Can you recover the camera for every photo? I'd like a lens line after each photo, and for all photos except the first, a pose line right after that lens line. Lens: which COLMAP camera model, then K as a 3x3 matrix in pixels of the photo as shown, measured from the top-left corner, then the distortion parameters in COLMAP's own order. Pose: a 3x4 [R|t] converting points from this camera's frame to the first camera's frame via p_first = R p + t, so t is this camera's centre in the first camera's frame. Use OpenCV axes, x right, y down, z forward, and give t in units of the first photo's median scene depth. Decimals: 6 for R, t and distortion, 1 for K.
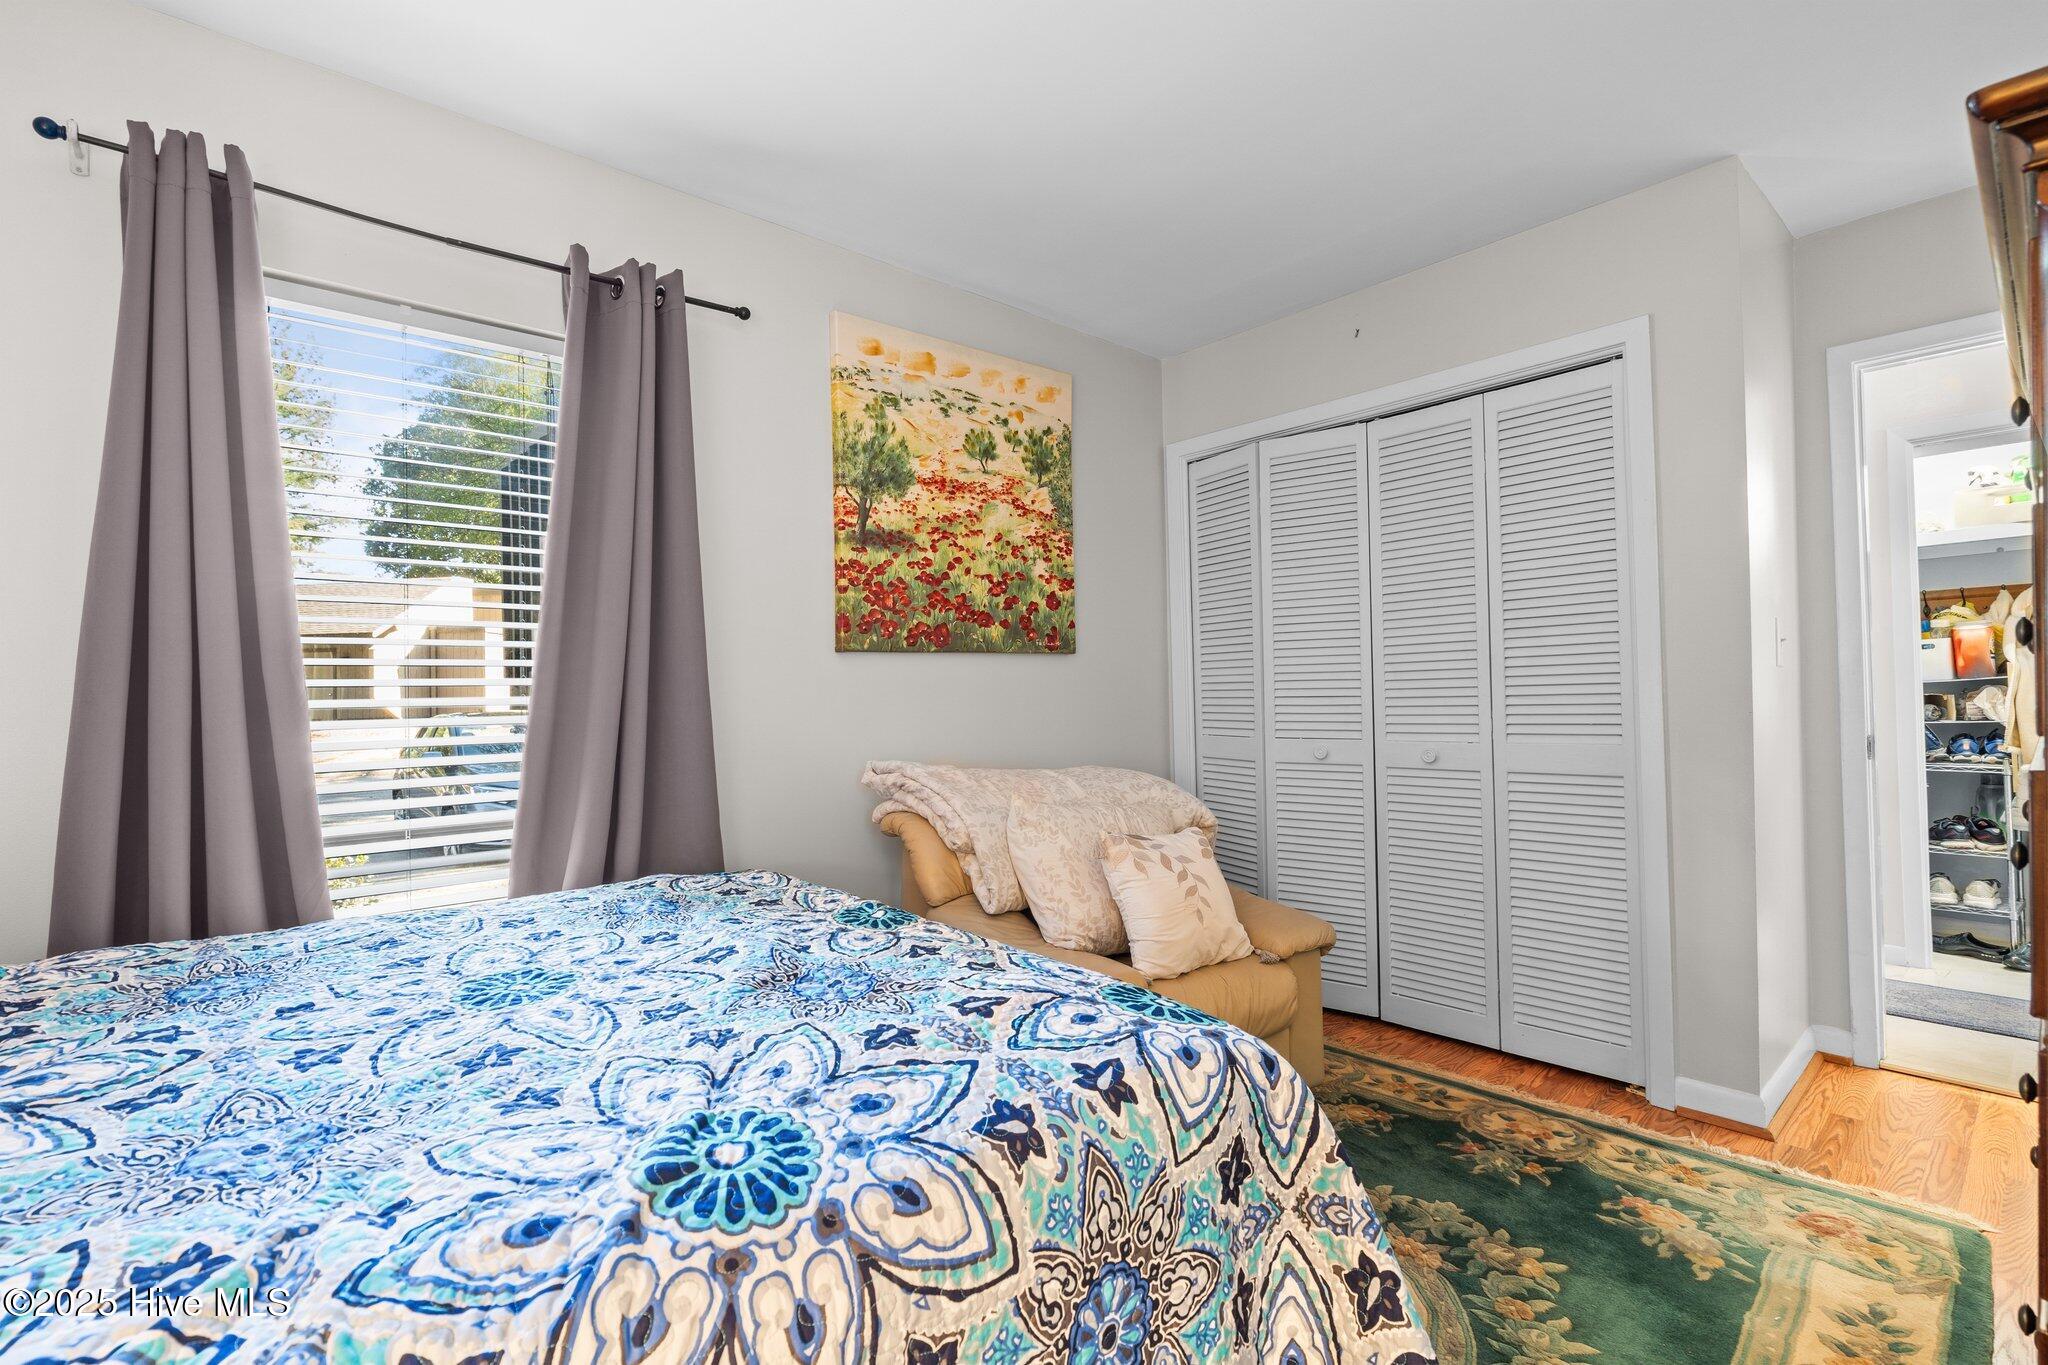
lens RADIAL K [[926.7, 0, 1030.3], [0, 926.7, 686.3], [0, 0, 1]] dist [-0.006783, 0.003227]
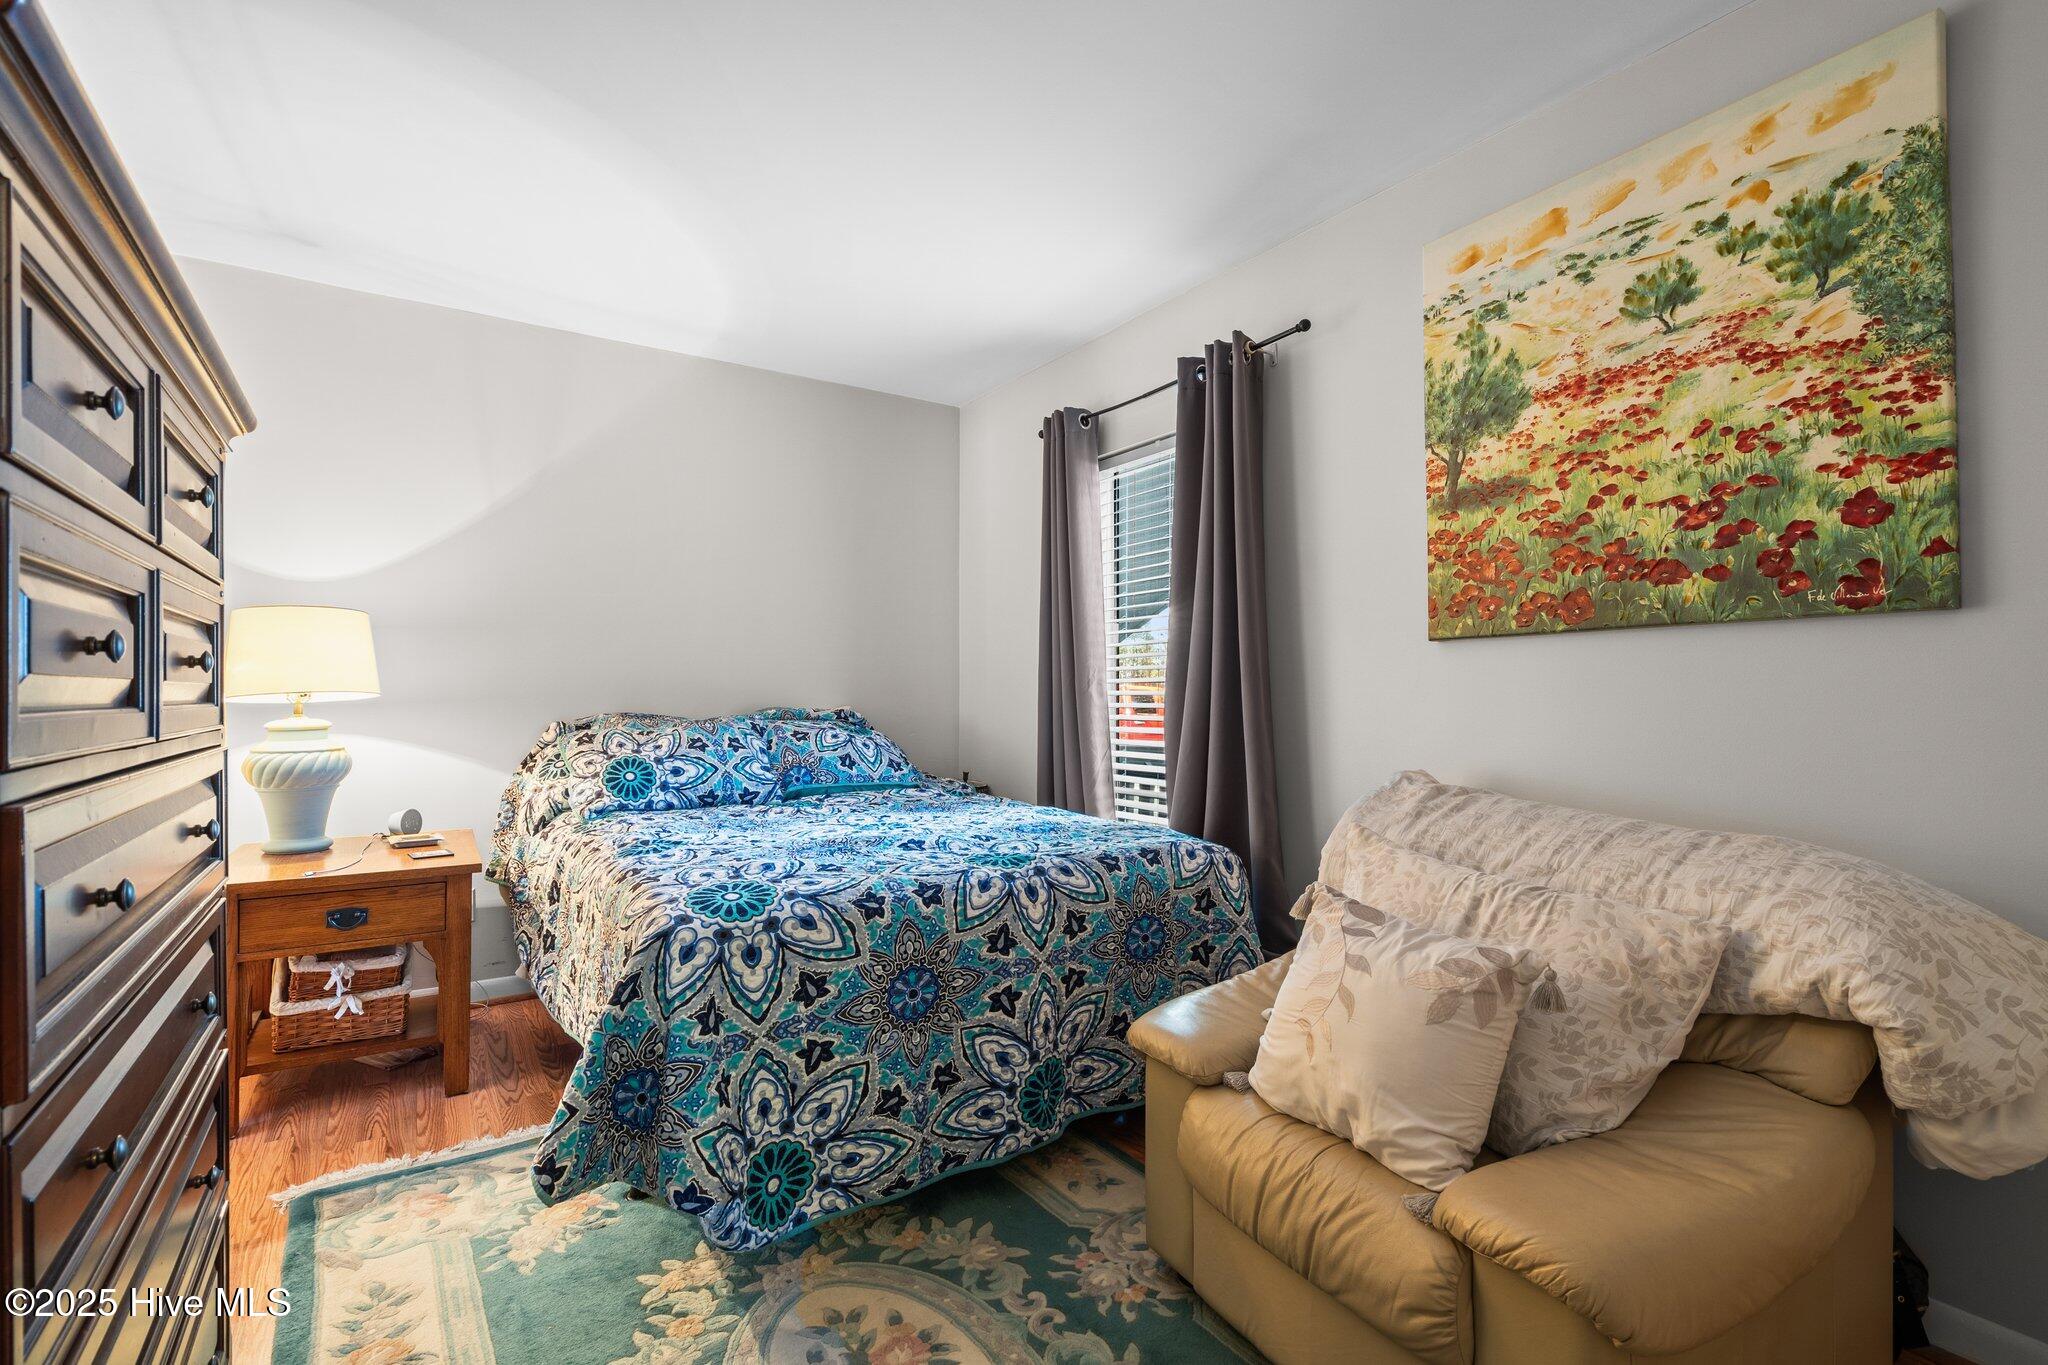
lens RADIAL K [[926.7, 0, 1030.3], [0, 926.7, 674.5], [0, 0, 1]] dist [-0.006783, 0.003227]
pose [[-0.130144, 0.001575, -0.991494, 0.635051], [0.017297, 0.999850, -0.000683, -0.011181], [0.991344, -0.017239, -0.130152, 0.680880]]
